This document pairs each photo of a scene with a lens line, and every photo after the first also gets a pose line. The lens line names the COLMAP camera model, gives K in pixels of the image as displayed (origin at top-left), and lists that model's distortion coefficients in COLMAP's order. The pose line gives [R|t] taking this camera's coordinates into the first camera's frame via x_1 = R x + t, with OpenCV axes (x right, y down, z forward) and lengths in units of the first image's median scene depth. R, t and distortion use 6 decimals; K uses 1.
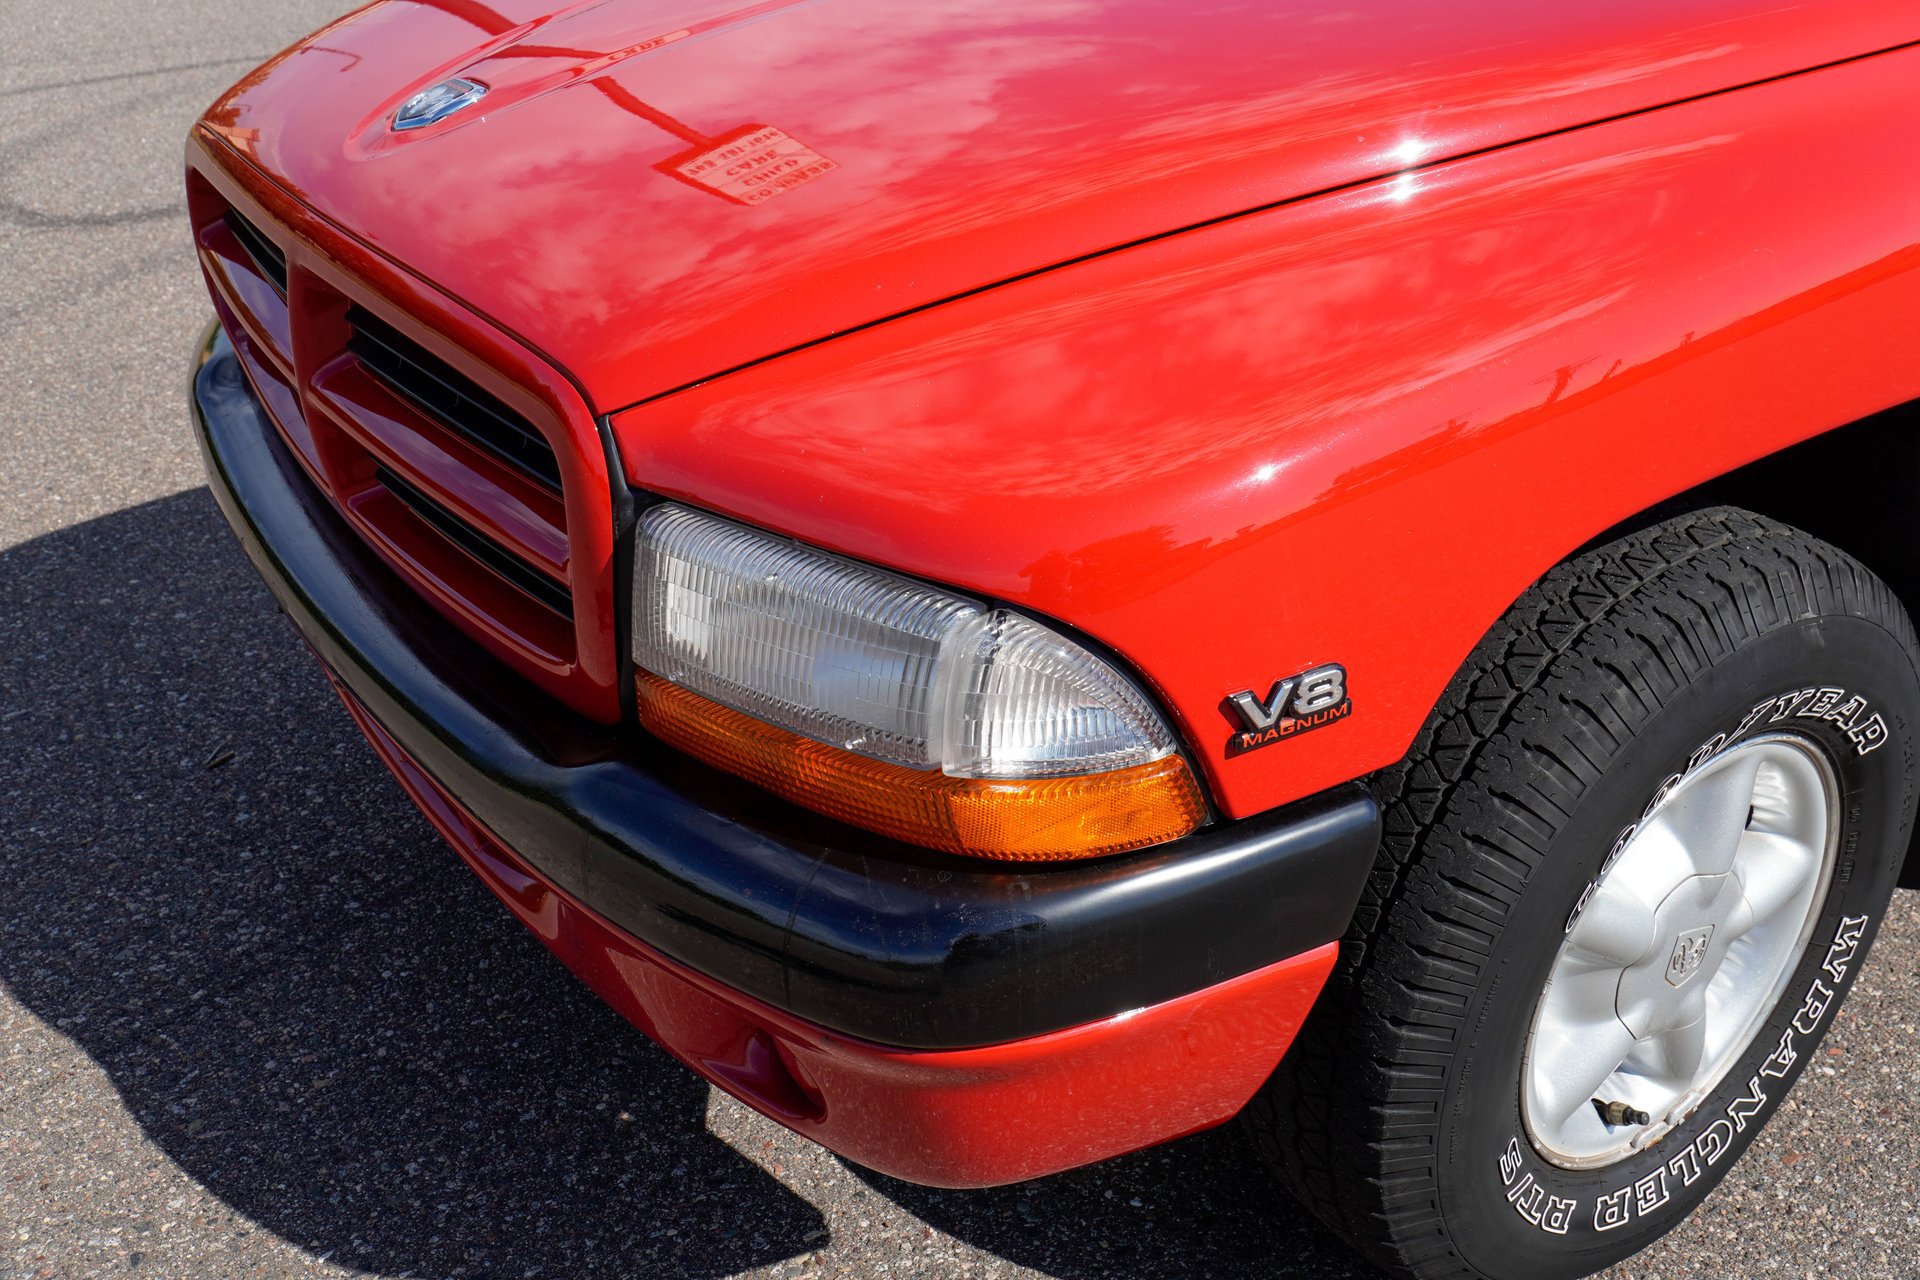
lens RADIAL K [[1836.9, 0, 960.0], [0, 1836.9, 640.0], [0, 0, 1]] dist [-0.056721, 0.212945]
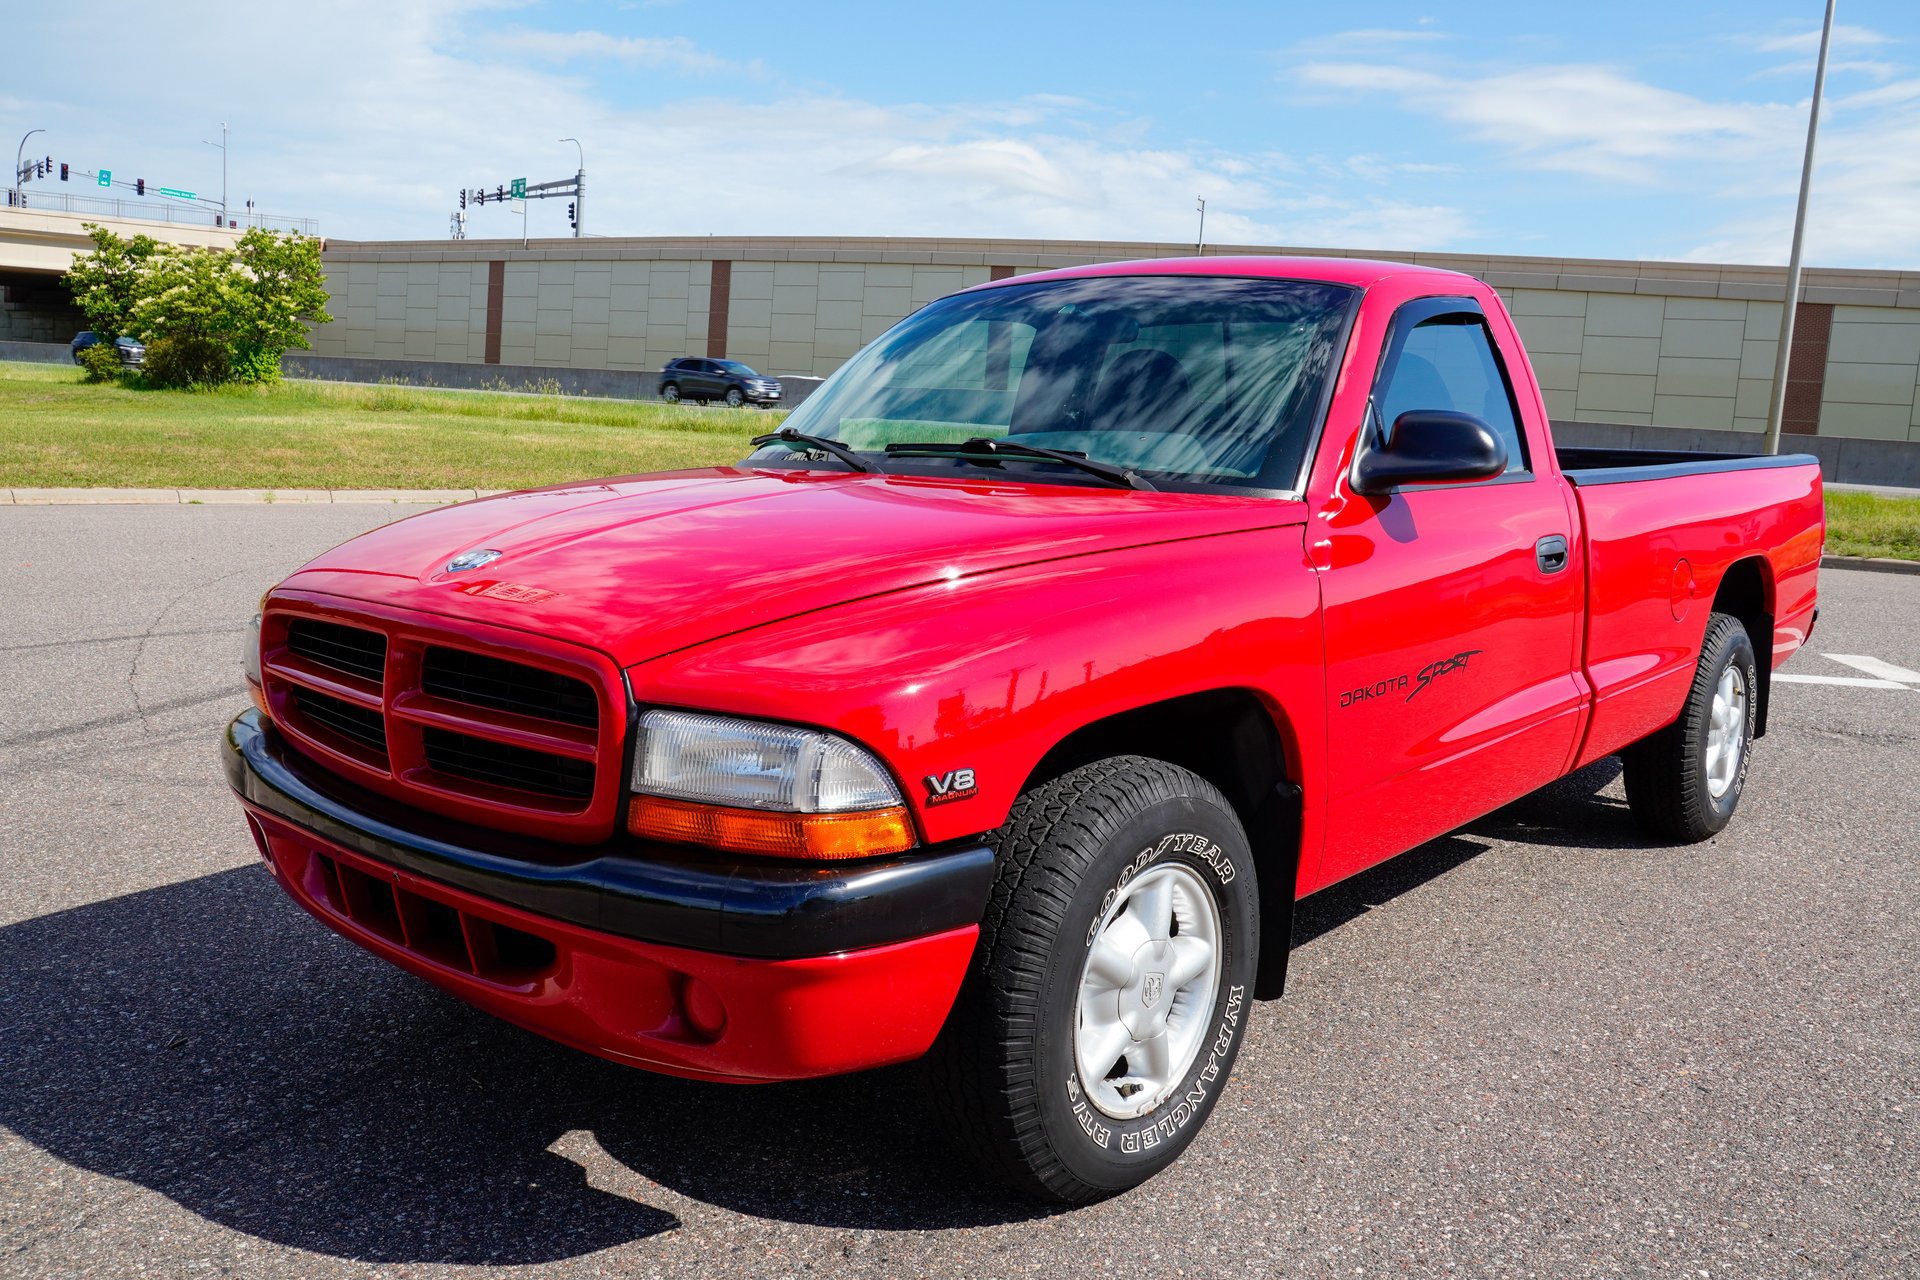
lens RADIAL K [[1665.2, 0, 954.6], [0, 1665.2, 636.4], [0, 0, 1]] dist [-0.074345, 0.144390]
pose [[0.969991, 0.006312, 0.243058, -0.228024], [0.076891, 0.940396, -0.331274, 0.397375], [-0.230661, 0.340022, 0.911691, -0.664057]]
